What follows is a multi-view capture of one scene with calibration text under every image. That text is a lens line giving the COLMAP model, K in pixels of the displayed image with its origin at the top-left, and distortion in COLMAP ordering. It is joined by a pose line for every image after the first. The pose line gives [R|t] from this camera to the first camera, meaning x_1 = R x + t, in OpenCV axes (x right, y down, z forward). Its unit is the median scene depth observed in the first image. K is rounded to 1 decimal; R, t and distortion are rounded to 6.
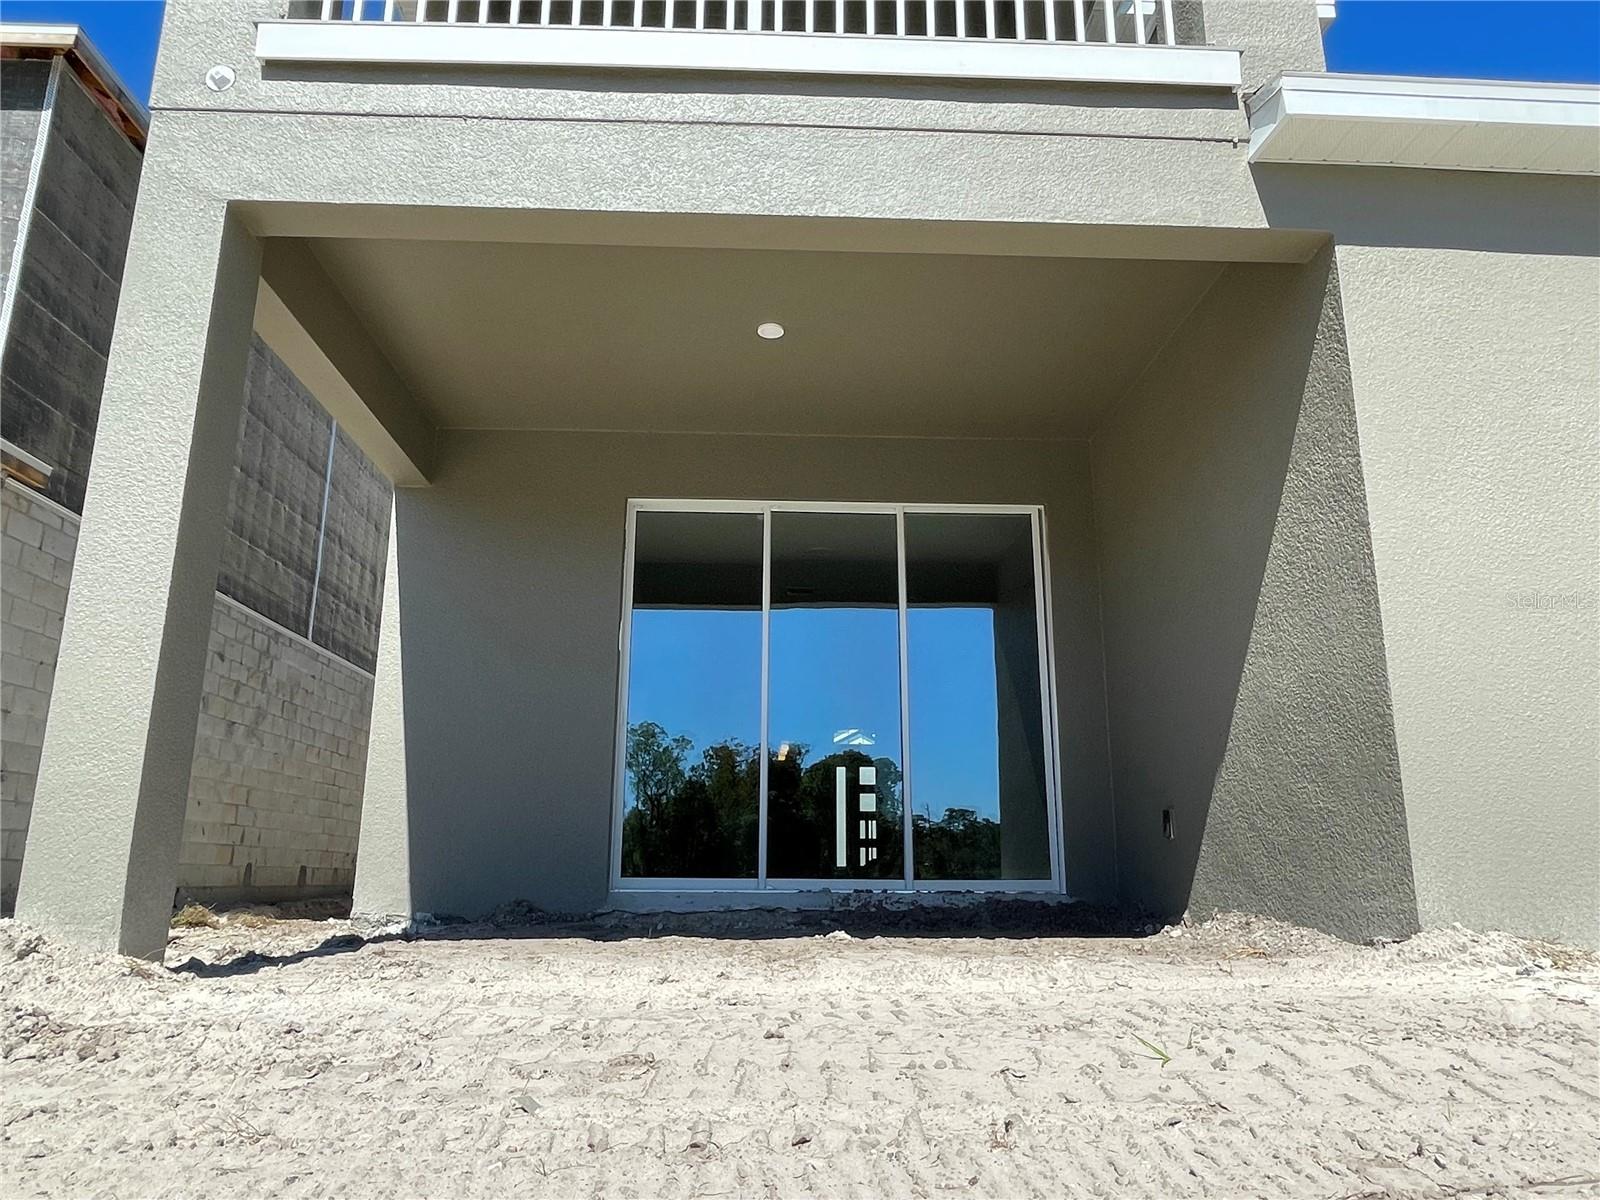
lens RADIAL K [[1107.8, 0, 798.7], [0, 1107.8, 595.5], [0, 0, 1]] dist [-0.001175, -0.001885]
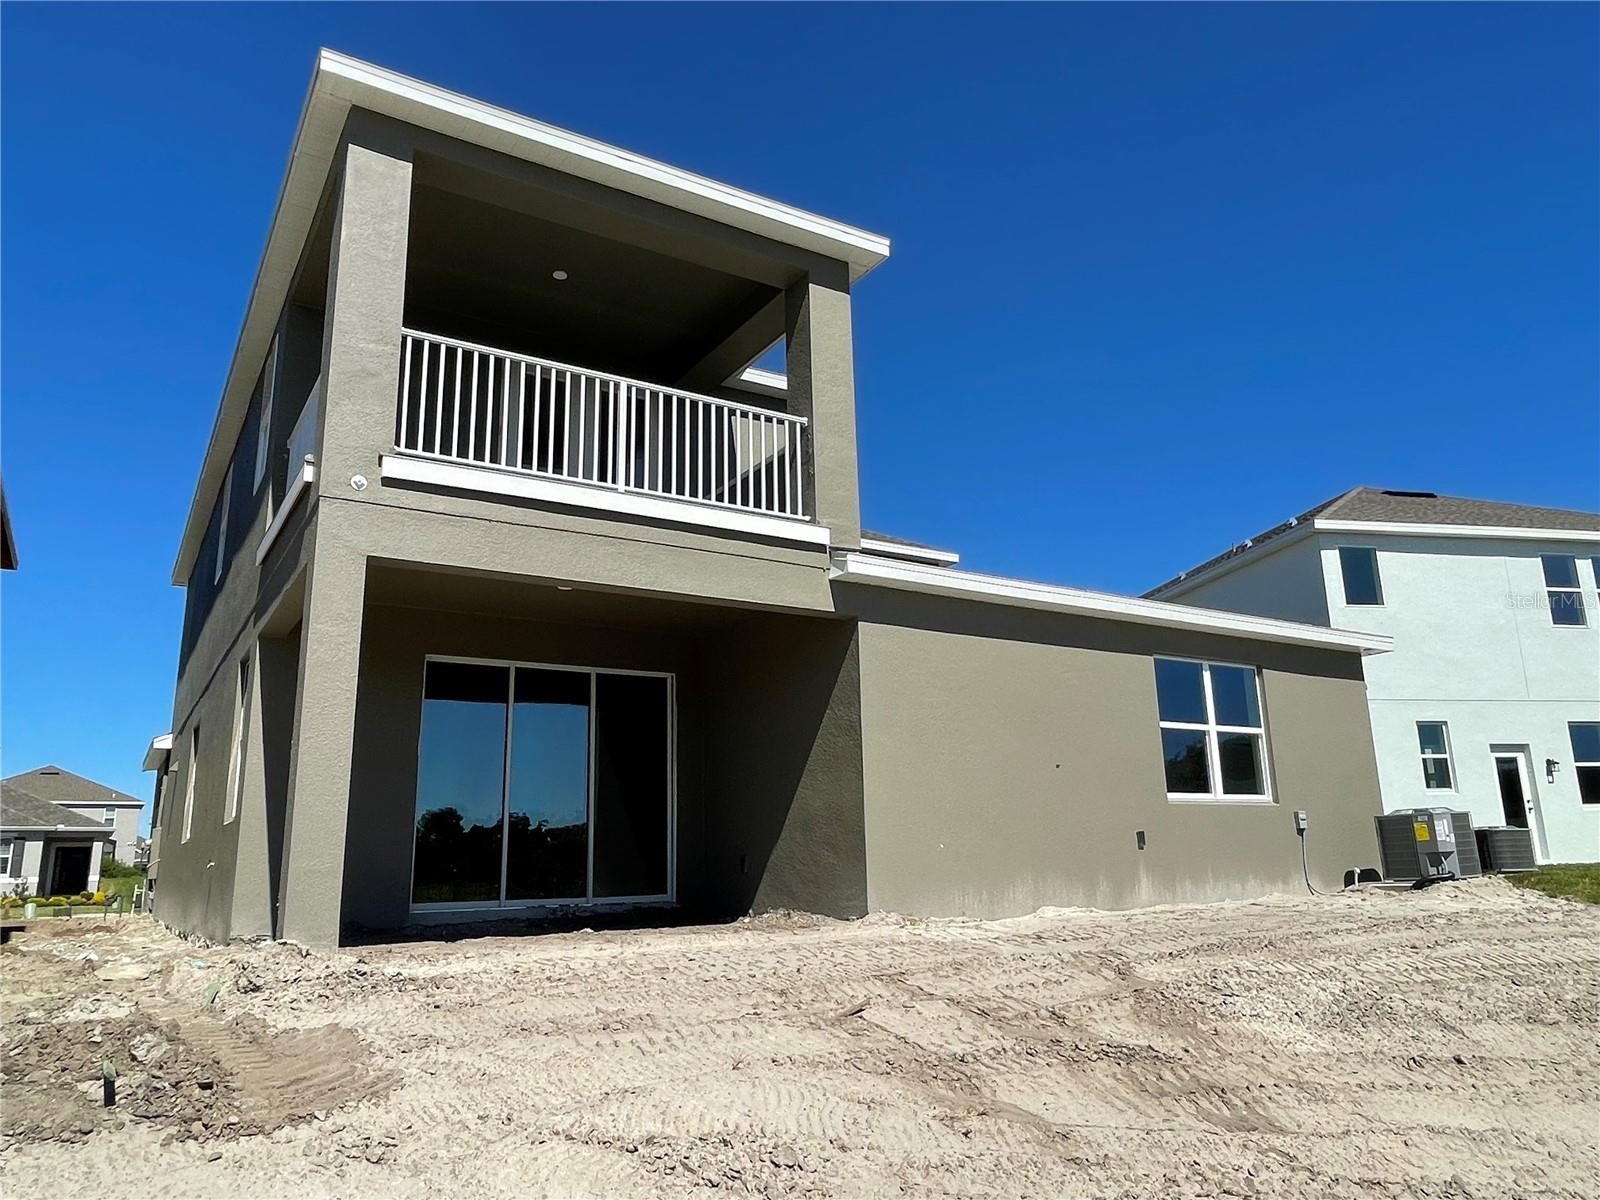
lens RADIAL K [[1107.8, 0, 810.4], [0, 1107.8, 600.1], [0, 0, 1]] dist [-0.001175, -0.001885]
pose [[0.866490, 0.092535, 0.490543, -0.735920], [-0.095343, 0.995257, -0.019331, -0.299416], [-0.490005, -0.030020, 0.871203, -0.961024]]
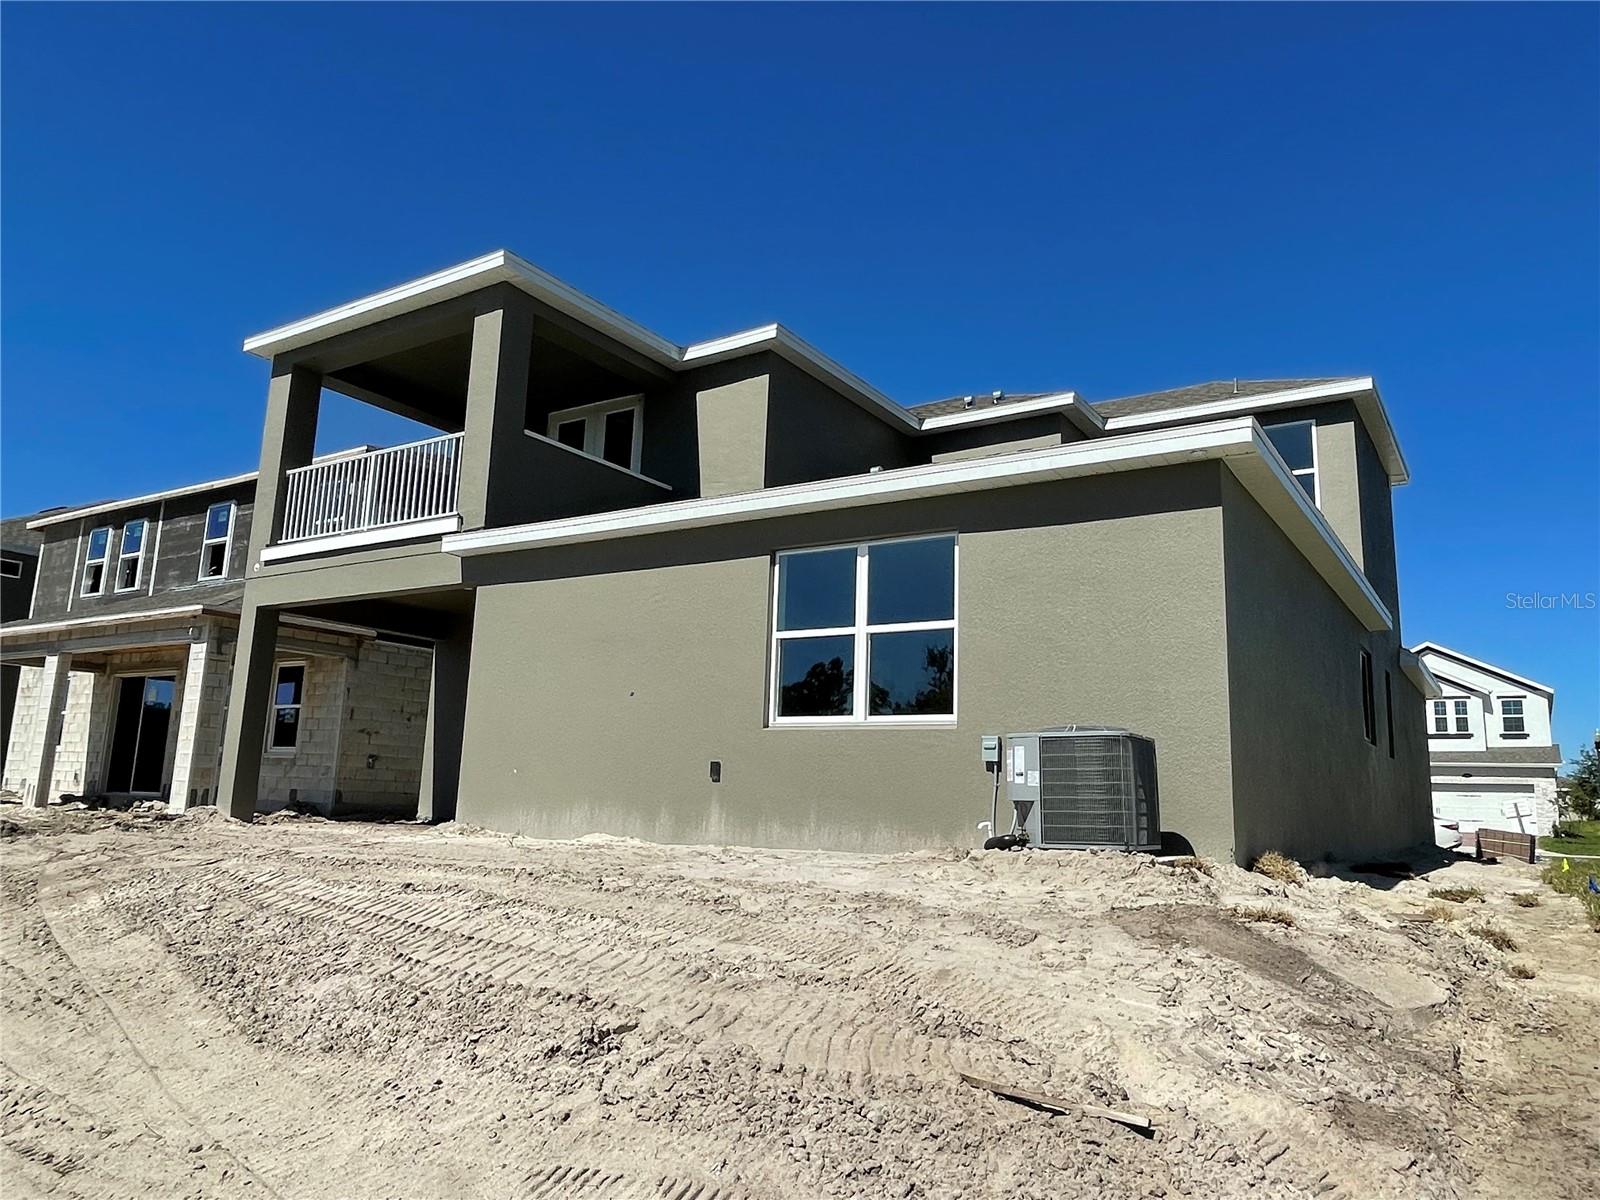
lens RADIAL K [[1107.8, 0, 802.1], [0, 1107.8, 601.5], [0, 0, 1]] dist [-0.001175, -0.001885]
pose [[0.815911, -0.079430, -0.572695, 2.735206], [0.112135, 0.993450, 0.021972, -0.242277], [0.567199, -0.082146, 0.819474, -0.840020]]
